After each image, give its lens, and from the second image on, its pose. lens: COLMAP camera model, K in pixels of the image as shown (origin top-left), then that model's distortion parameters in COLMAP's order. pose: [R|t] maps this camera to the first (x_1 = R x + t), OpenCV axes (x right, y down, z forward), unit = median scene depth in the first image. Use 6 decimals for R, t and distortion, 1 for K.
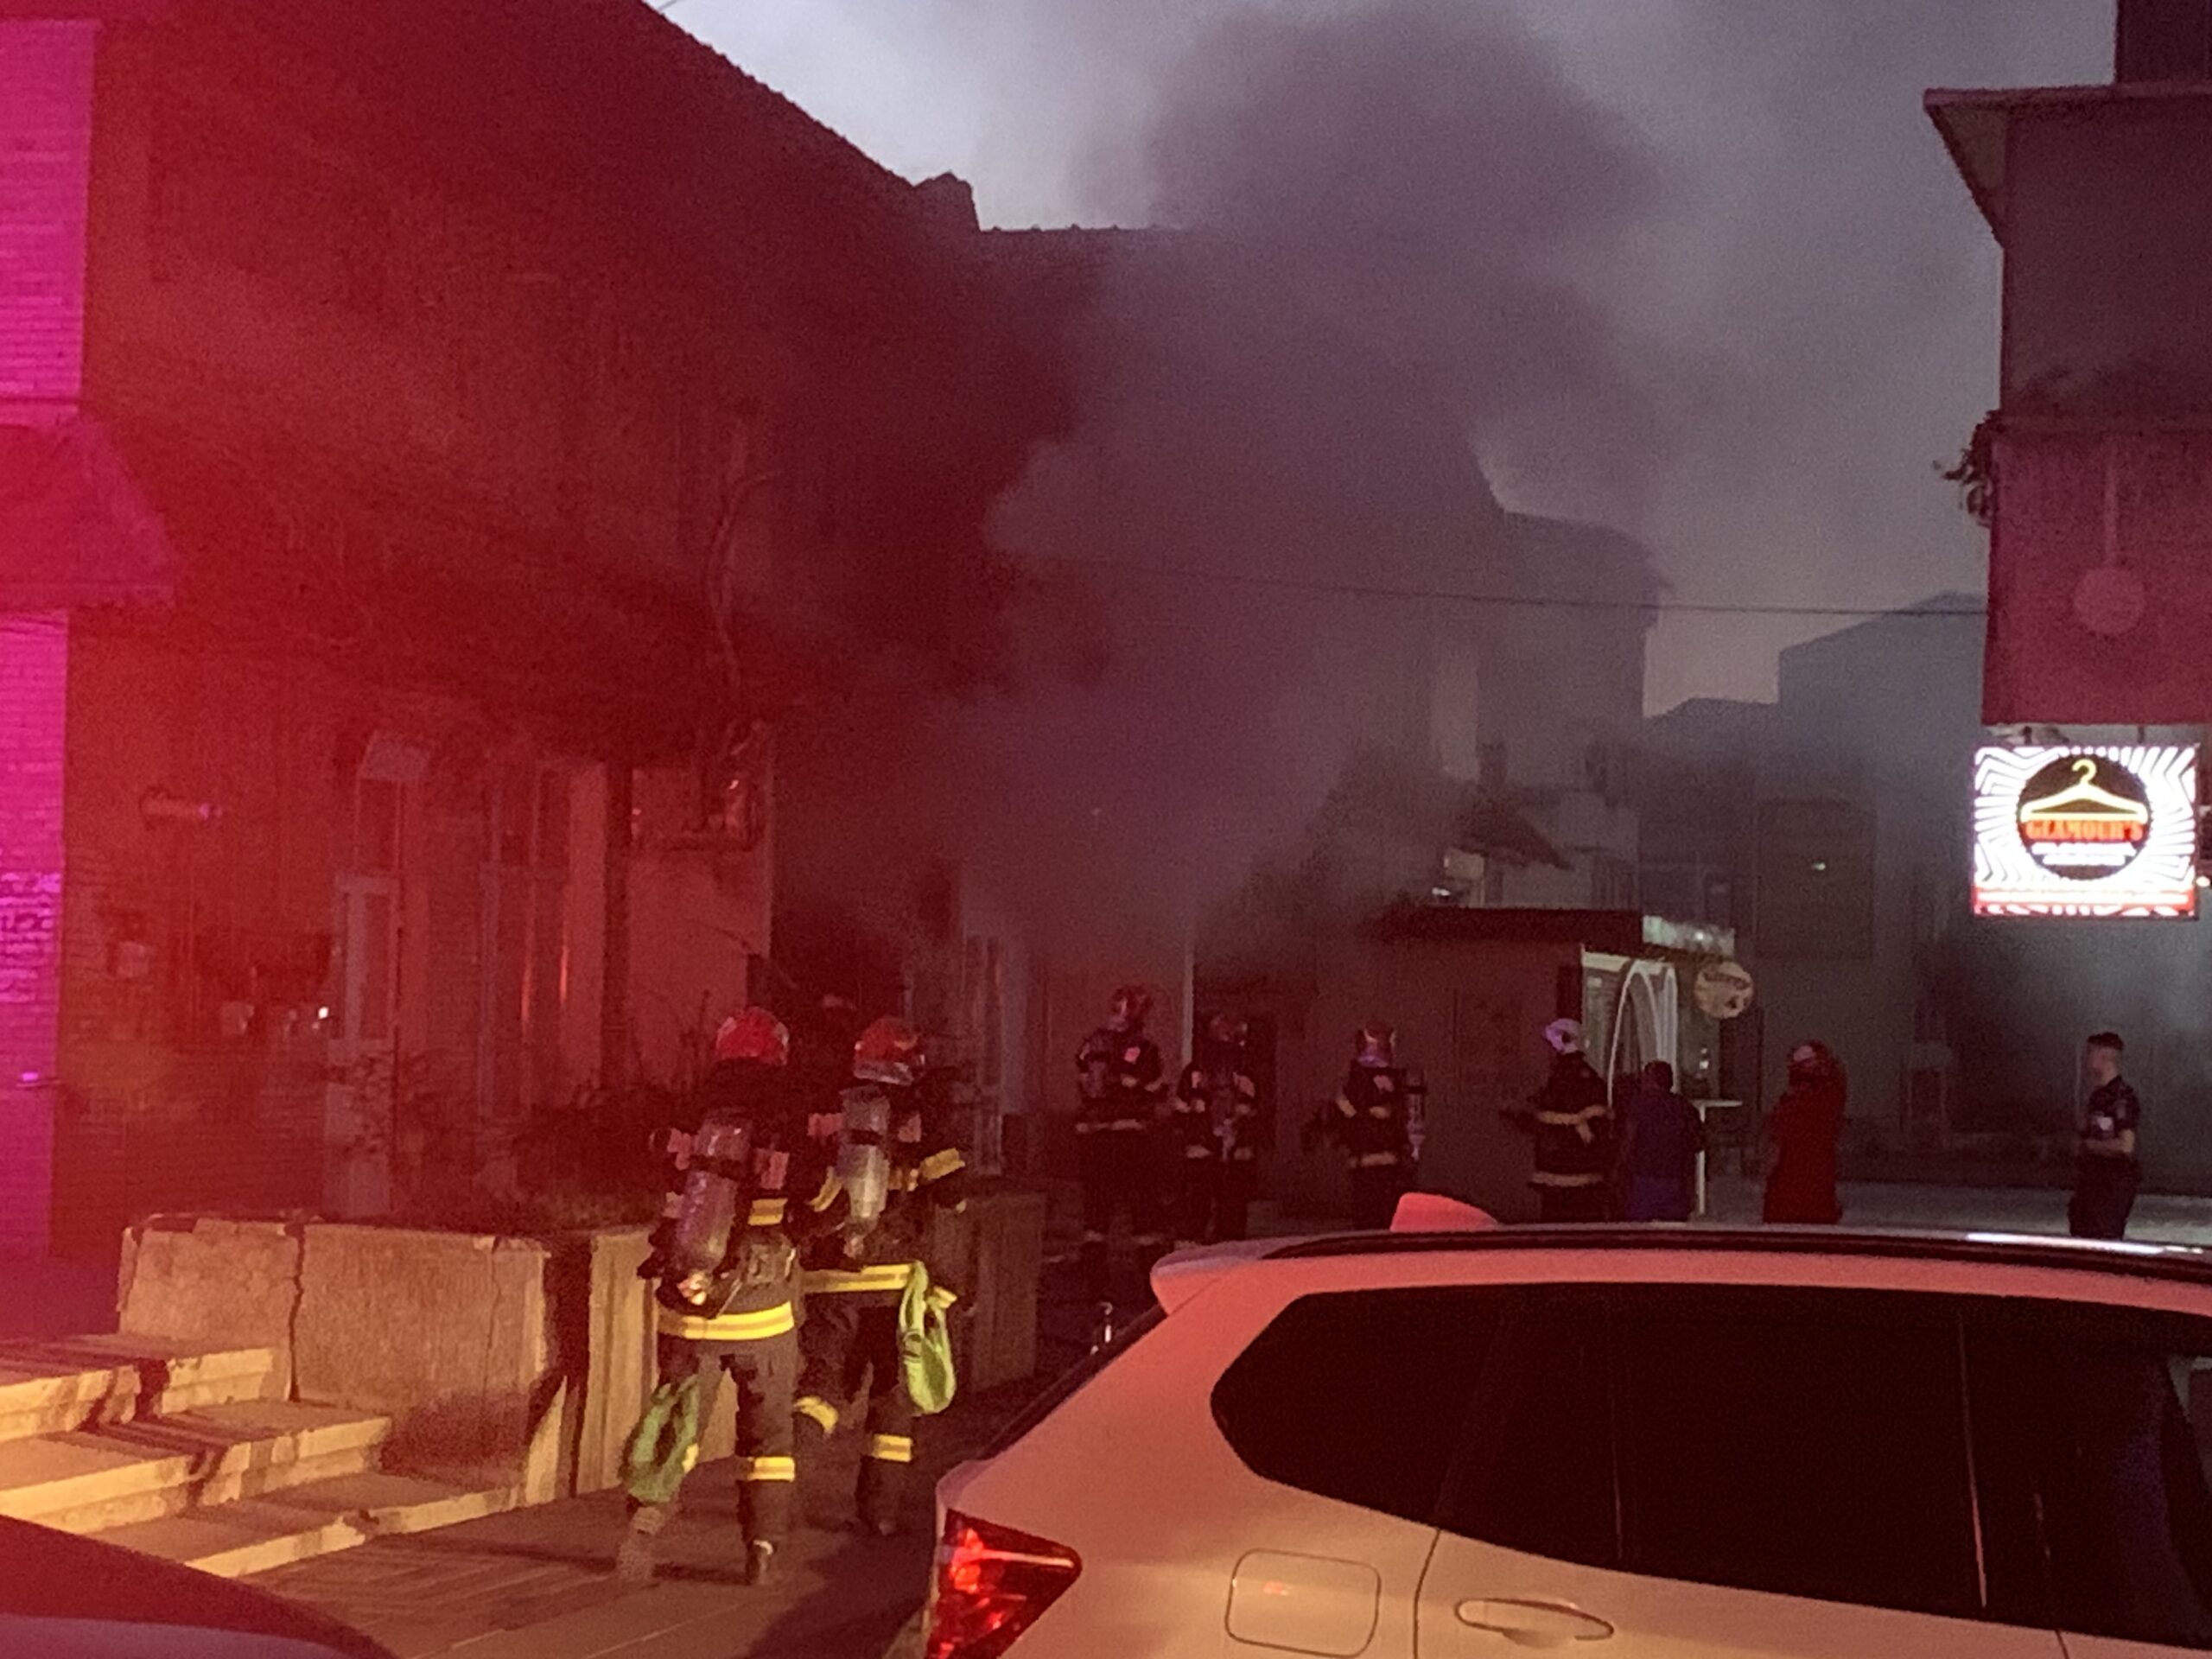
lens RADIAL K [[4737.8, 0, 1022.0], [0, 4737.8, 830.8], [0, 0, 1]] dist [0.249601, -0.319969]
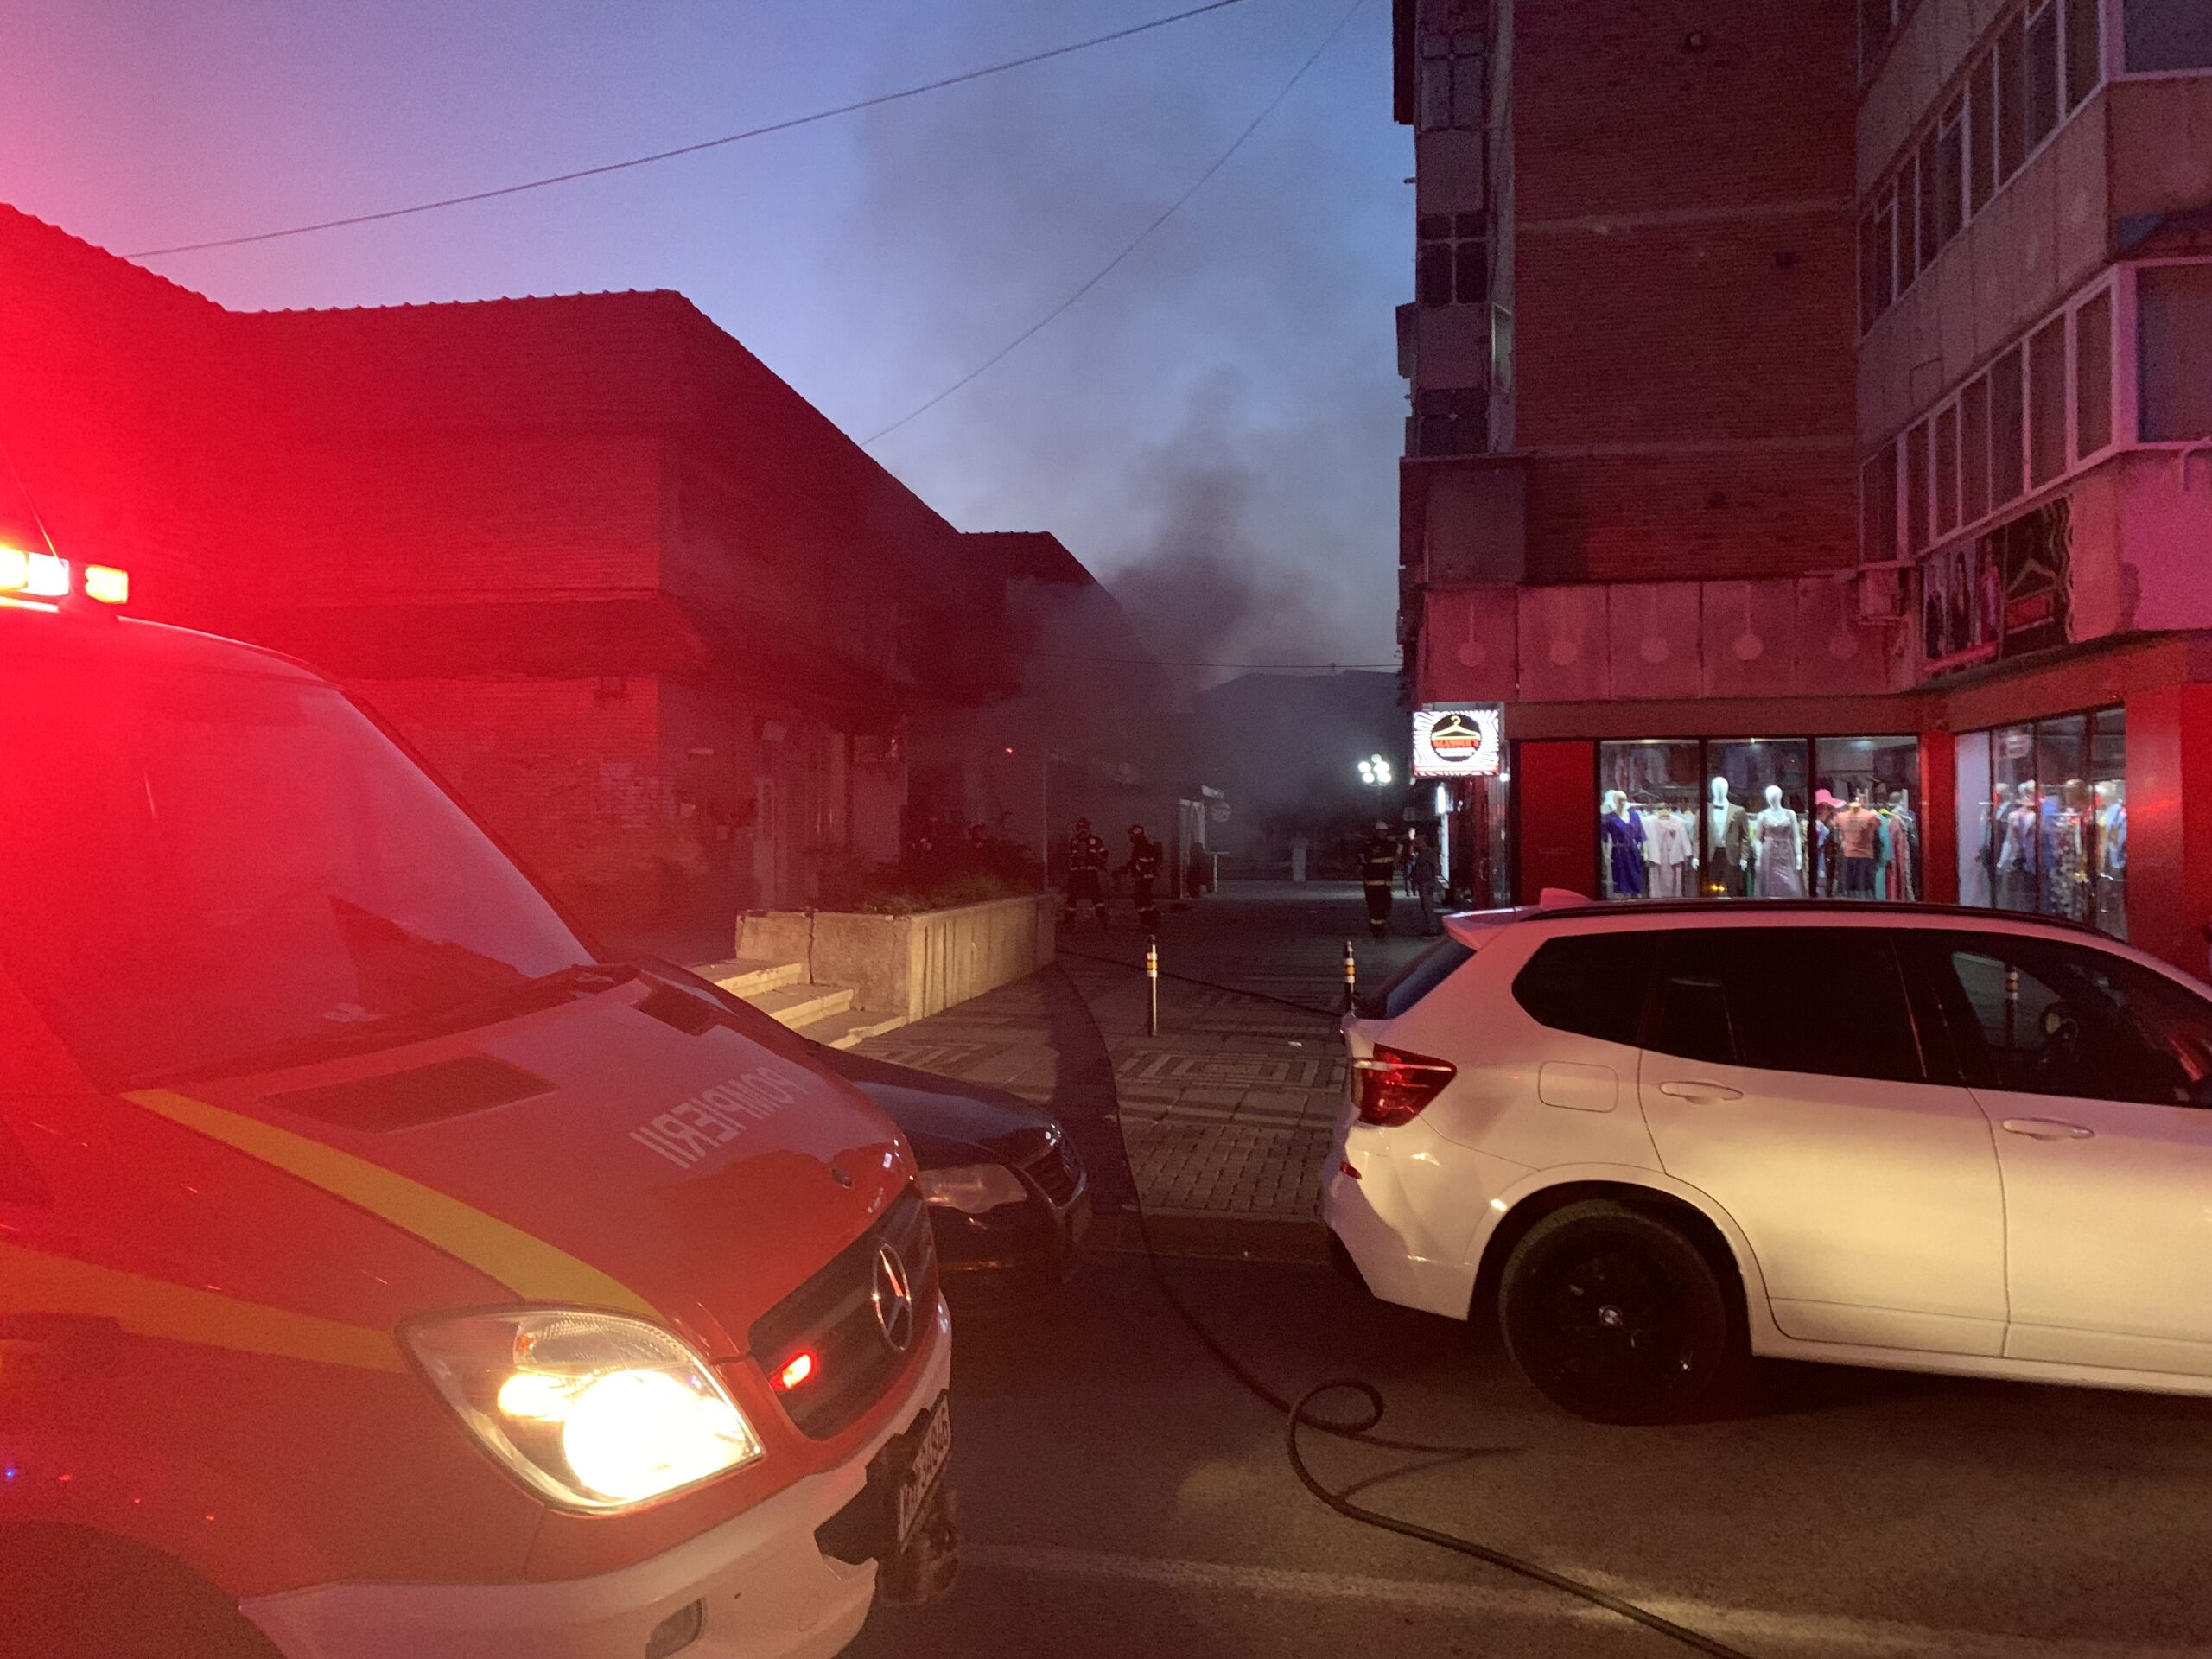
lens RADIAL K [[1698.9, 0, 1097.1], [0, 1698.9, 831.5], [0, 0, 1]] dist [0.032251, -0.019017]
pose [[0.995292, -0.024856, 0.093677, -0.063987], [0.020932, 0.998871, 0.042639, 0.004783], [-0.094631, -0.040478, 0.994689, 0.087267]]
